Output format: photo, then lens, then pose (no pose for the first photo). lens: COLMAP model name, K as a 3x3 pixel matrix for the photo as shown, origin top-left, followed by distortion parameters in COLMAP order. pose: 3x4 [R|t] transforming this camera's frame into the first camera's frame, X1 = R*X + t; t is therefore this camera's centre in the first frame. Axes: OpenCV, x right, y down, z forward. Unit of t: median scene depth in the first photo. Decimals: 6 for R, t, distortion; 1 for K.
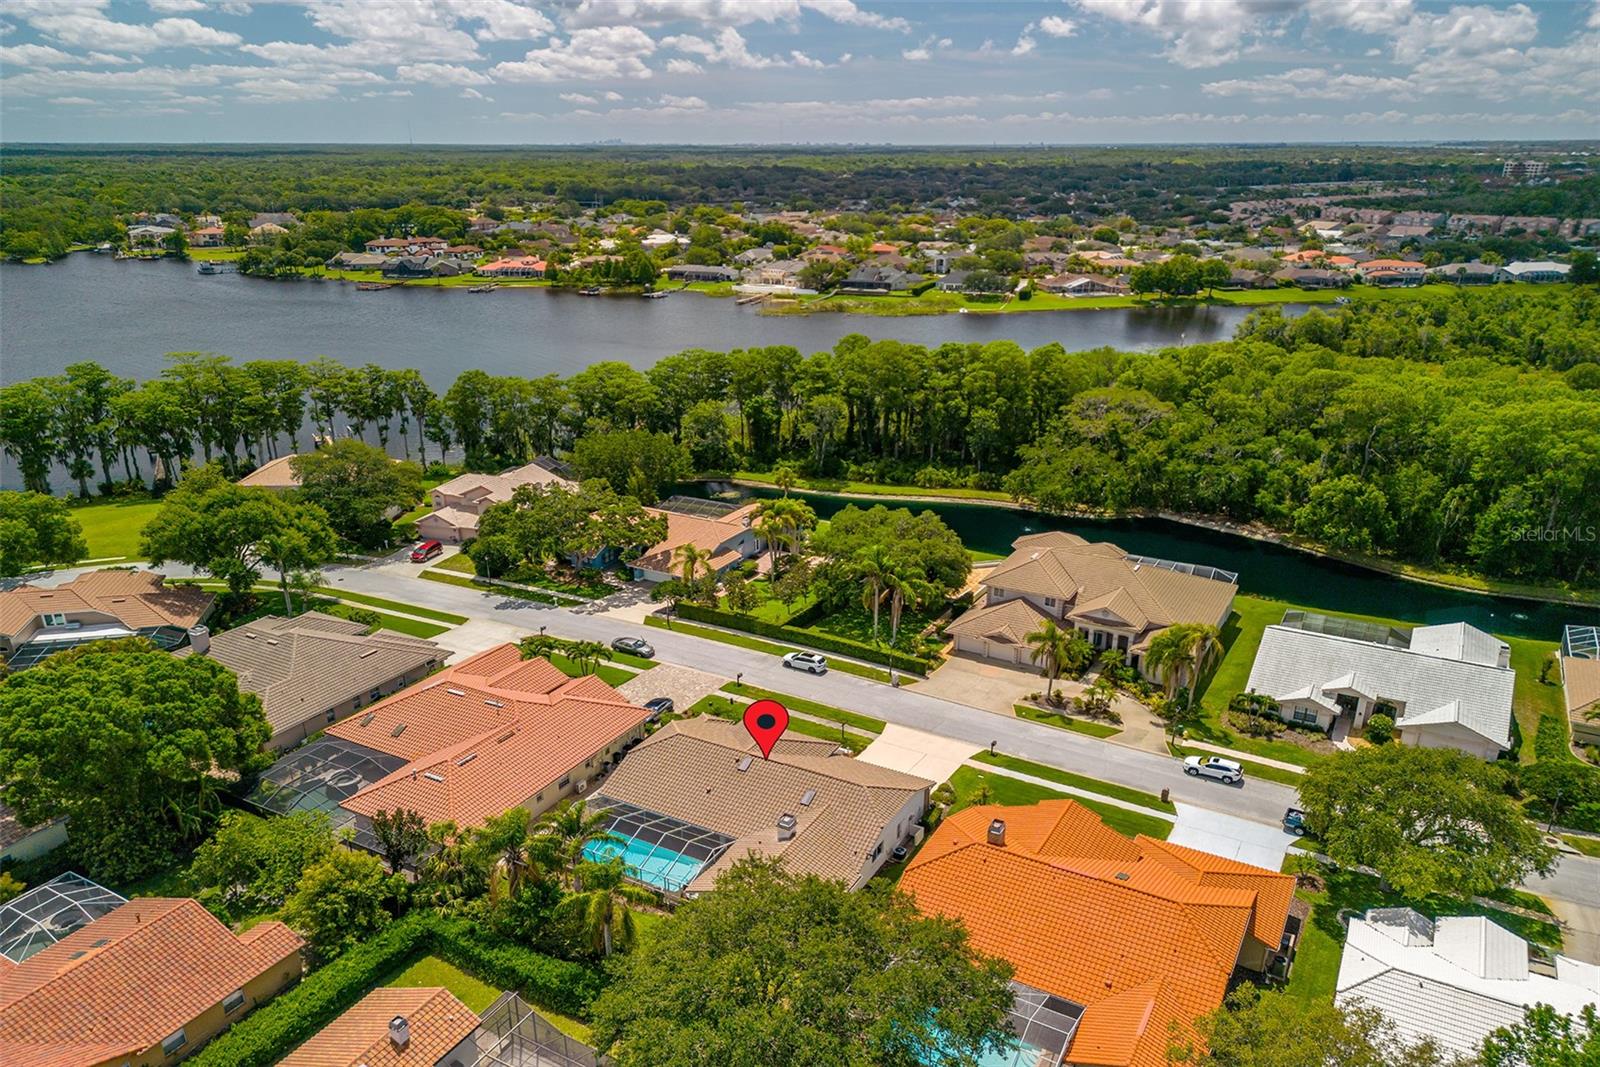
lens RADIAL K [[1138.0, 0, 797.8], [0, 1138.0, 580.9], [0, 0, 1]] dist [0.076020, -0.084247]
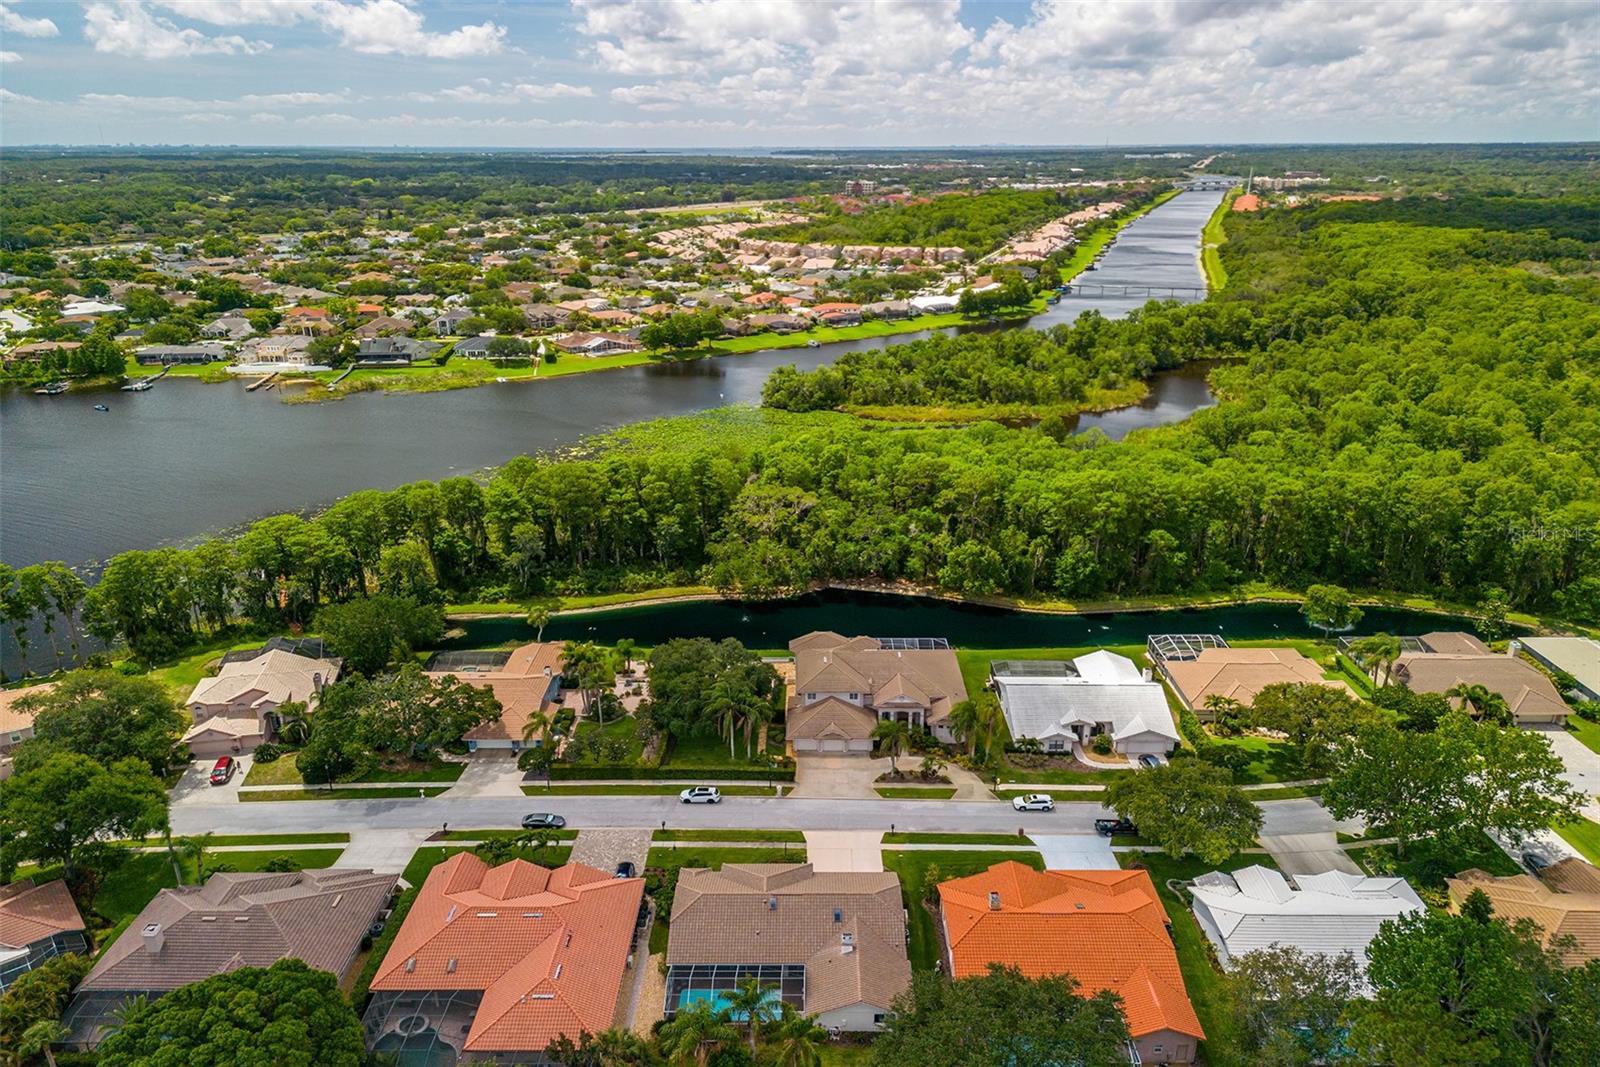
lens RADIAL K [[1138.0, 0, 797.8], [0, 1138.0, 580.9], [0, 0, 1]] dist [0.076020, -0.084247]
pose [[0.875348, -0.173793, 0.451179, -0.275643], [0.174426, 0.983835, 0.040561, -0.122410], [-0.450935, 0.043192, 0.891511, -0.080149]]
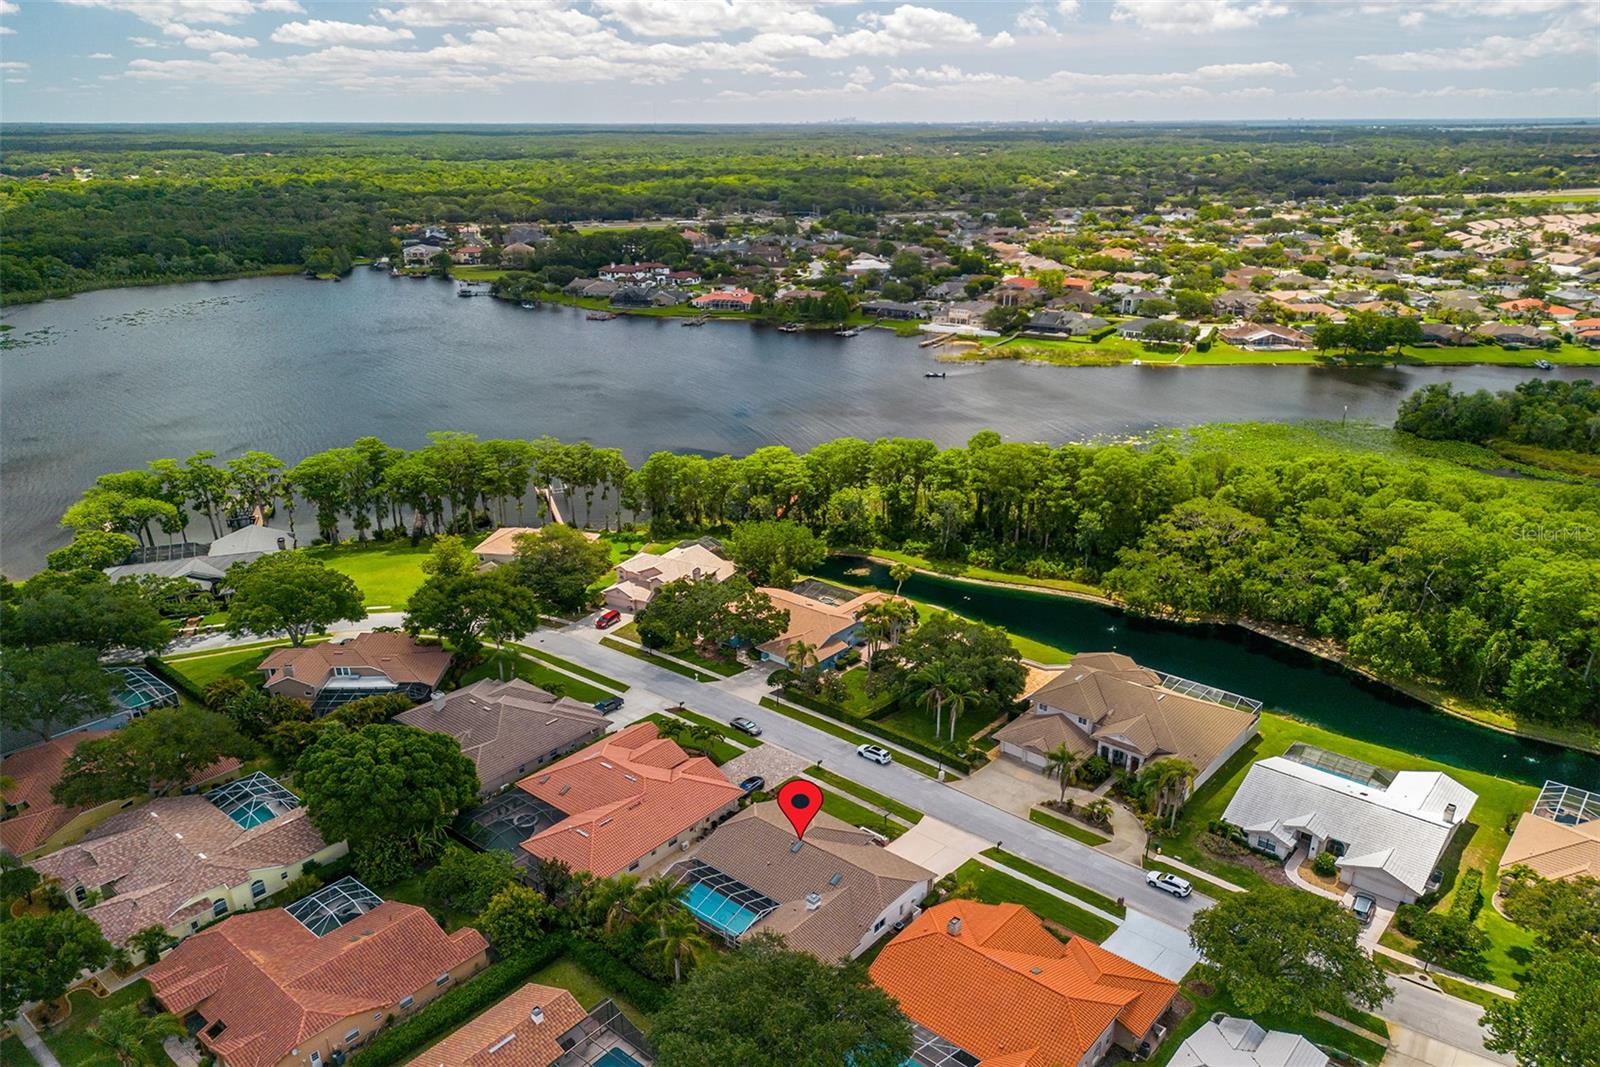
lens RADIAL K [[1138.0, 0, 797.8], [0, 1138.0, 580.9], [0, 0, 1]] dist [0.076020, -0.084247]
pose [[0.982092, 0.067633, -0.175844, 0.090853], [-0.064651, 0.997651, 0.022637, -0.098652], [0.176962, -0.010863, 0.984158, -0.182575]]
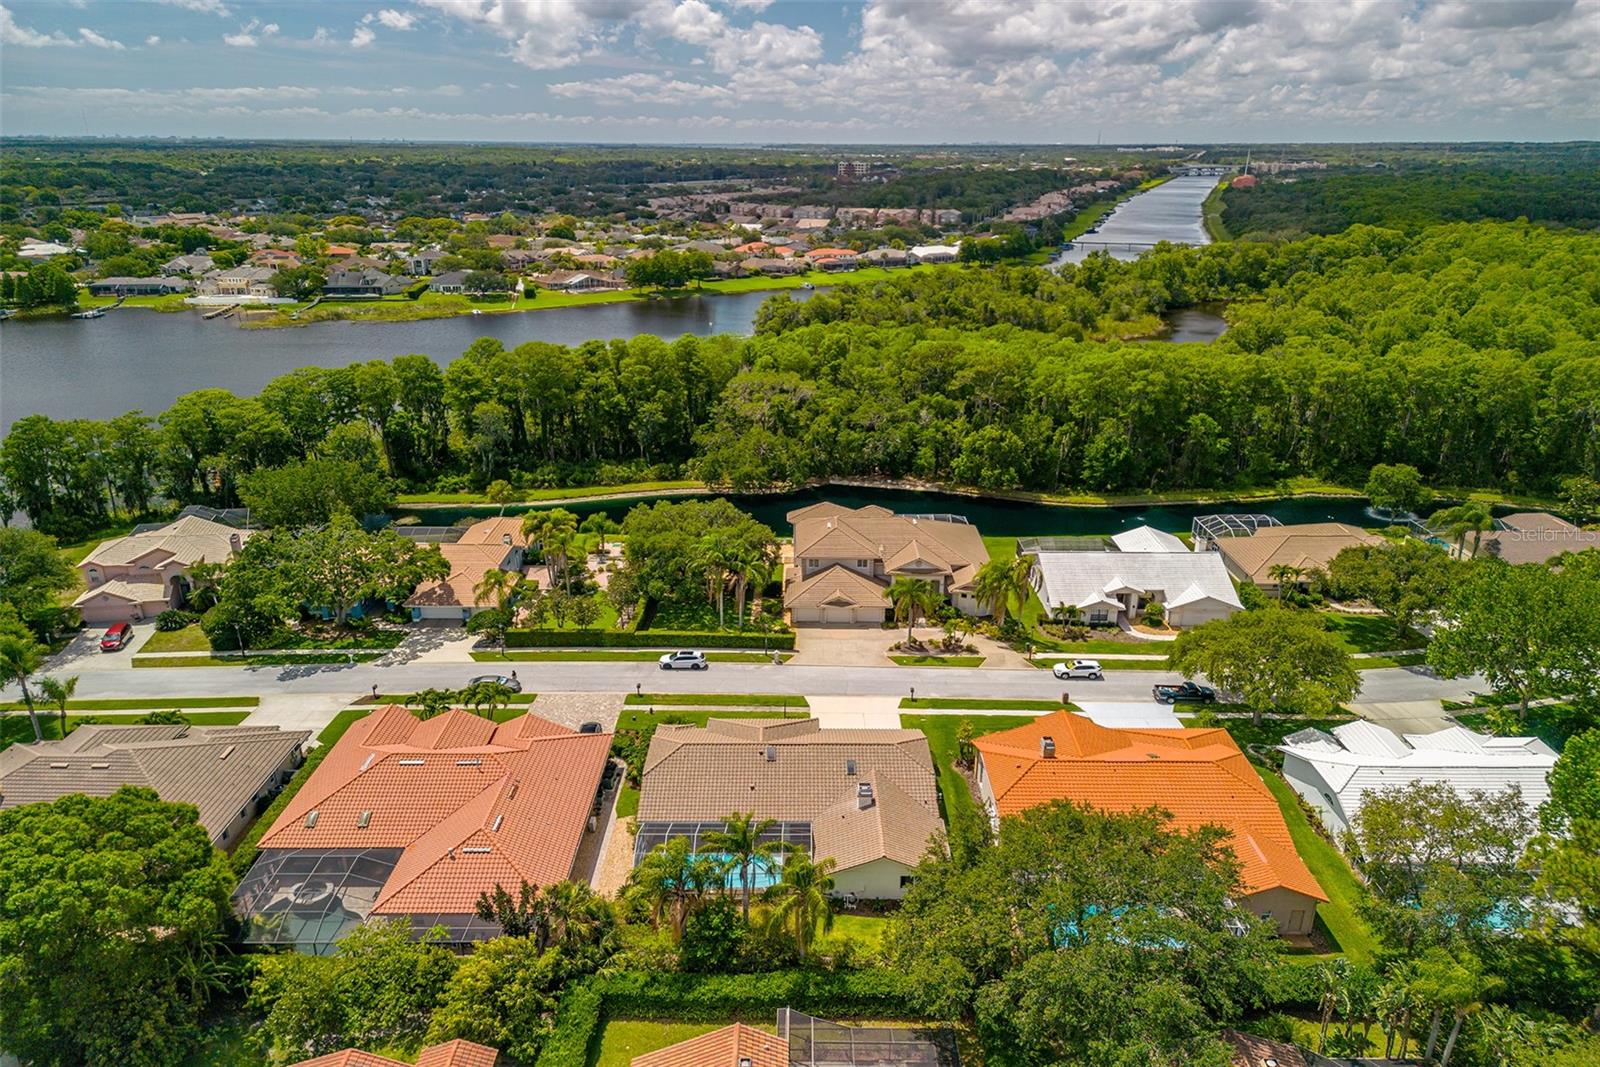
lens RADIAL K [[1138.0, 0, 797.8], [0, 1138.0, 580.9], [0, 0, 1]] dist [0.076020, -0.084247]
pose [[0.871738, -0.170038, 0.459521, -0.242032], [0.169179, 0.984629, 0.043402, -0.016612], [-0.459838, 0.039907, 0.887106, 0.042133]]
